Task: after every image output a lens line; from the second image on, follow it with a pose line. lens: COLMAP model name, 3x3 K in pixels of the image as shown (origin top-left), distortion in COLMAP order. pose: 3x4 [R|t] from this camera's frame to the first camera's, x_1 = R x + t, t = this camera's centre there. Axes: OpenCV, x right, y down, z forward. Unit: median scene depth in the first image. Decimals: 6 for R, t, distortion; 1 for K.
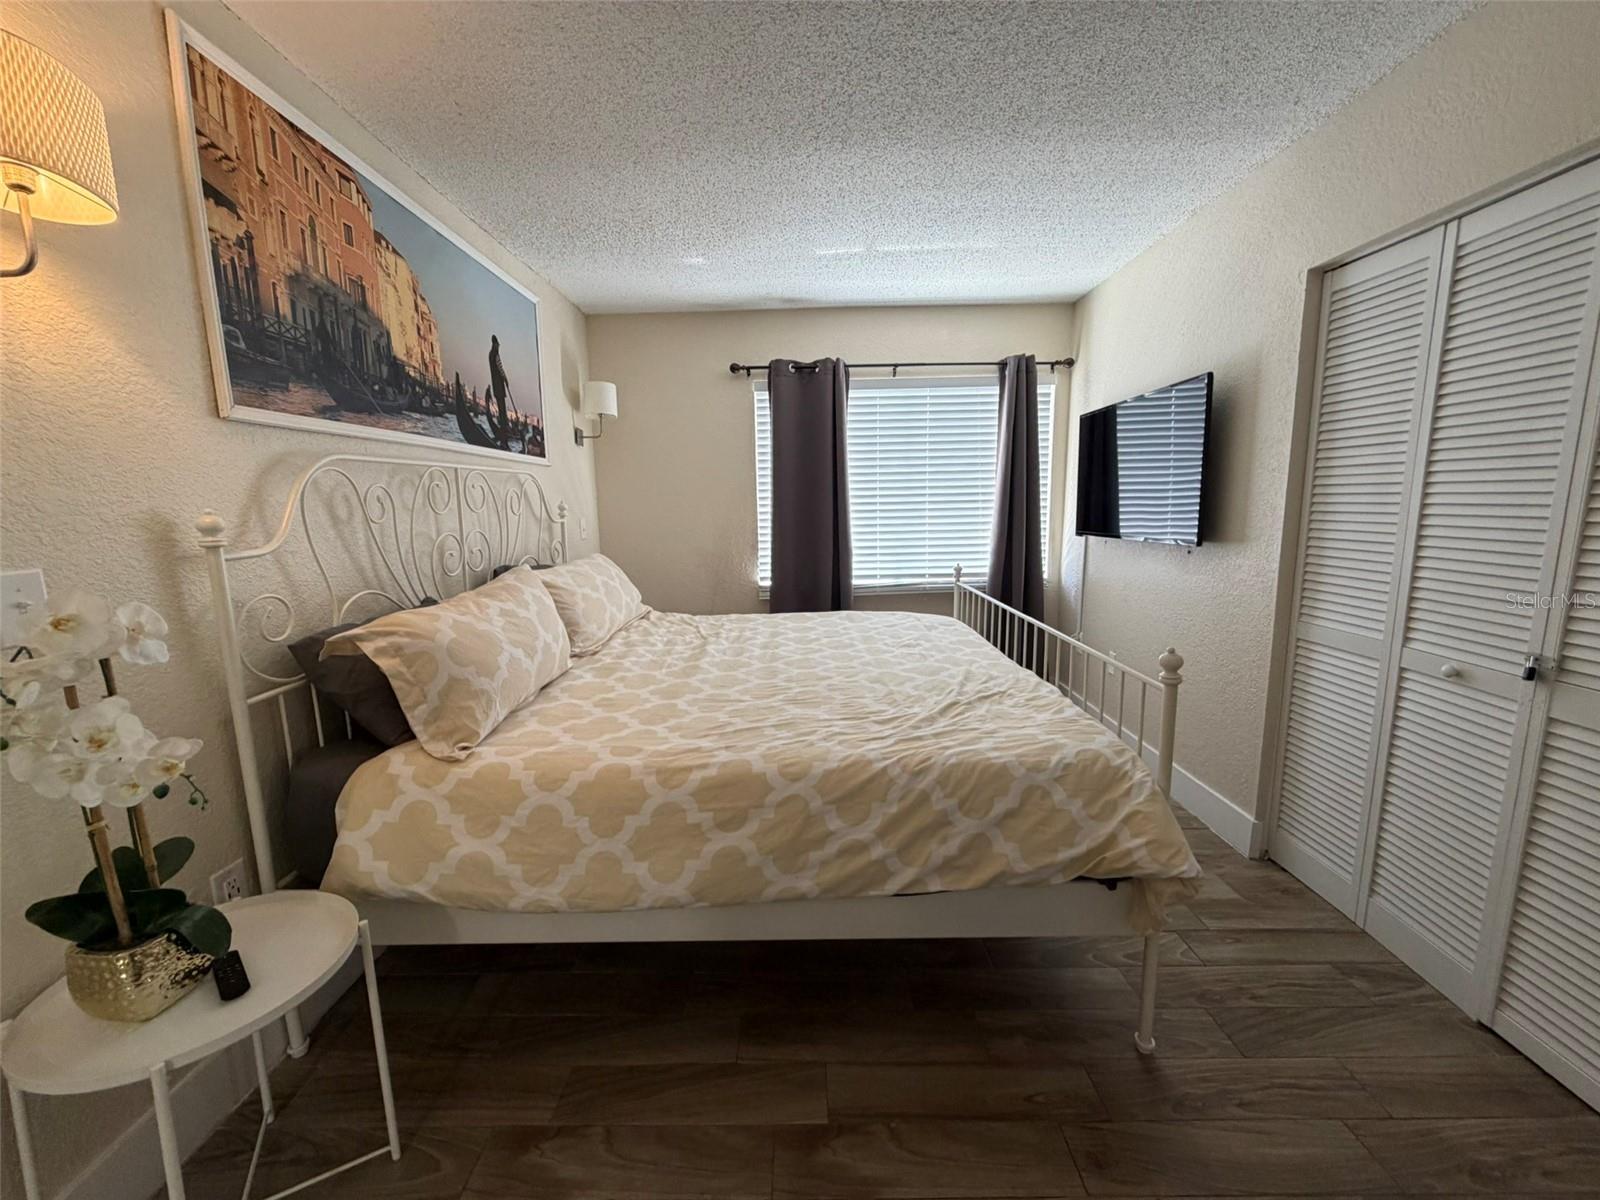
lens RADIAL K [[635.8, 0, 796.5], [0, 635.8, 602.4], [0, 0, 1]] dist [0.001126, -0.000599]
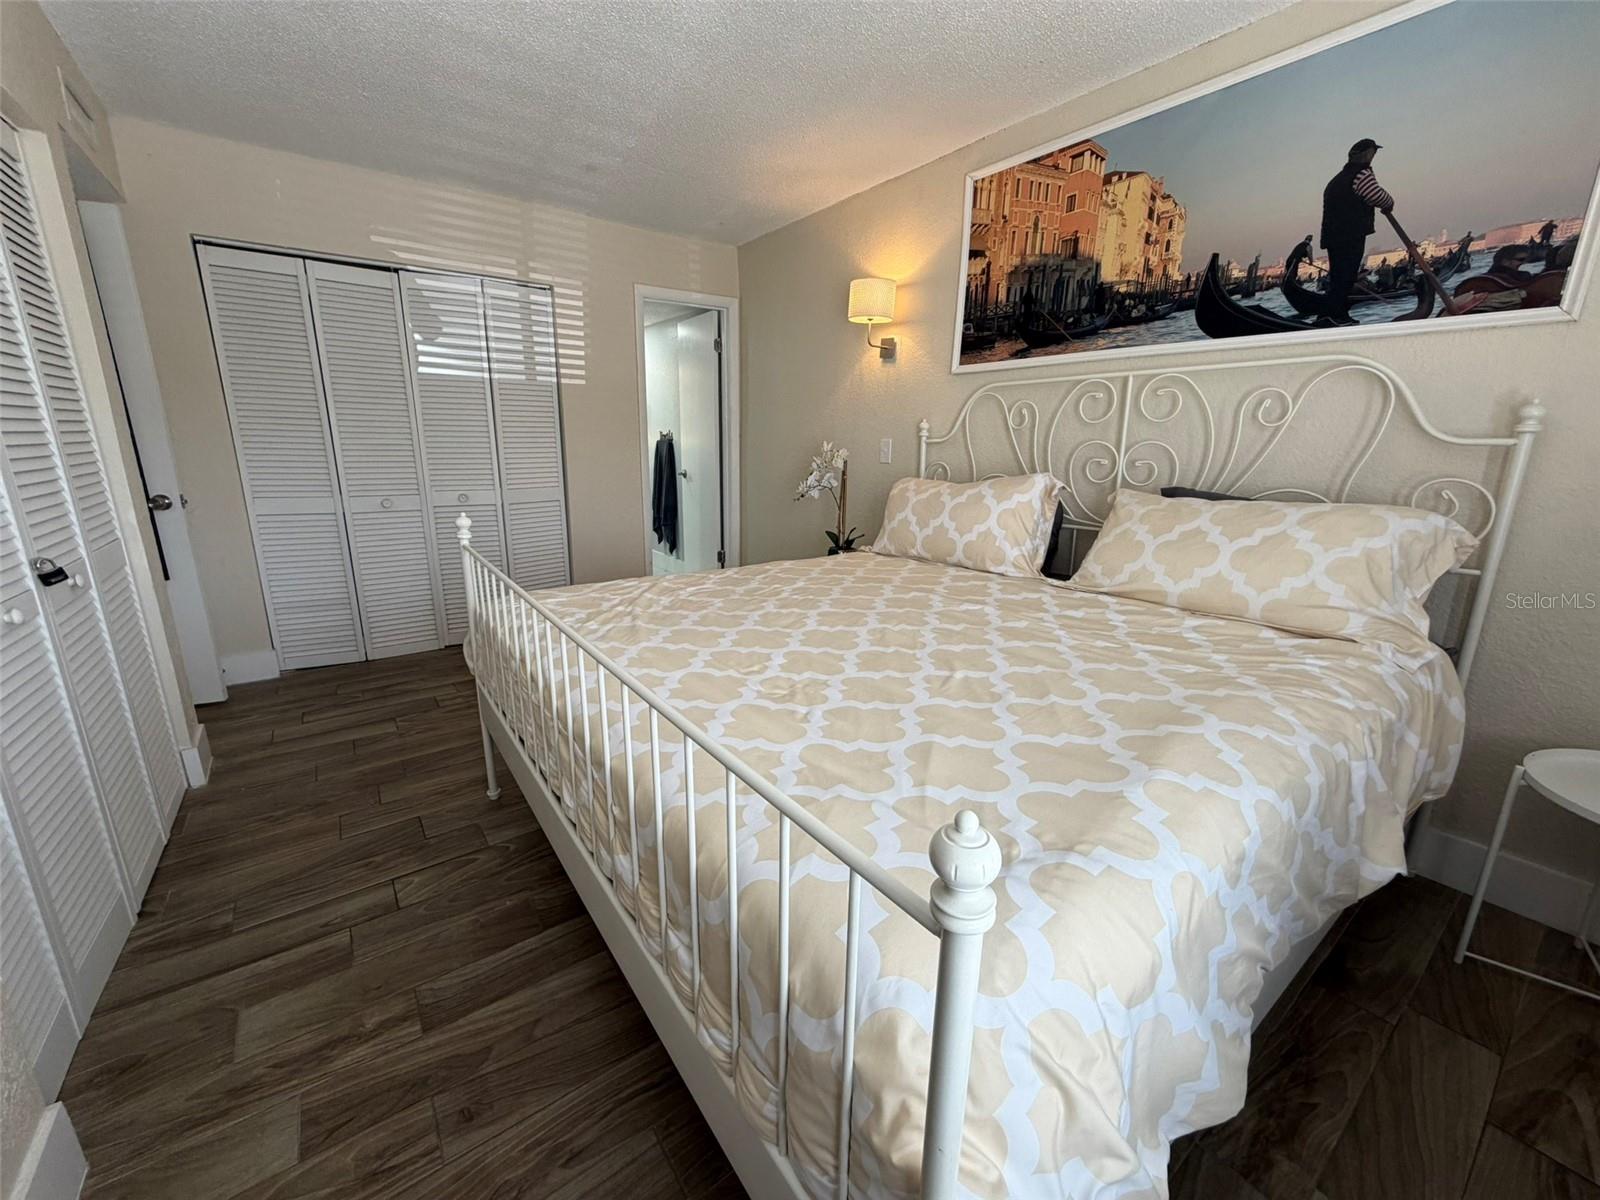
lens RADIAL K [[635.8, 0, 796.9], [0, 635.8, 603.9], [0, 0, 1]] dist [0.001126, -0.000599]
pose [[-0.803591, 0.155168, -0.574599, 0.664528], [-0.094337, 0.920007, 0.380378, -0.277091], [0.587658, 0.359874, -0.724672, 2.012152]]
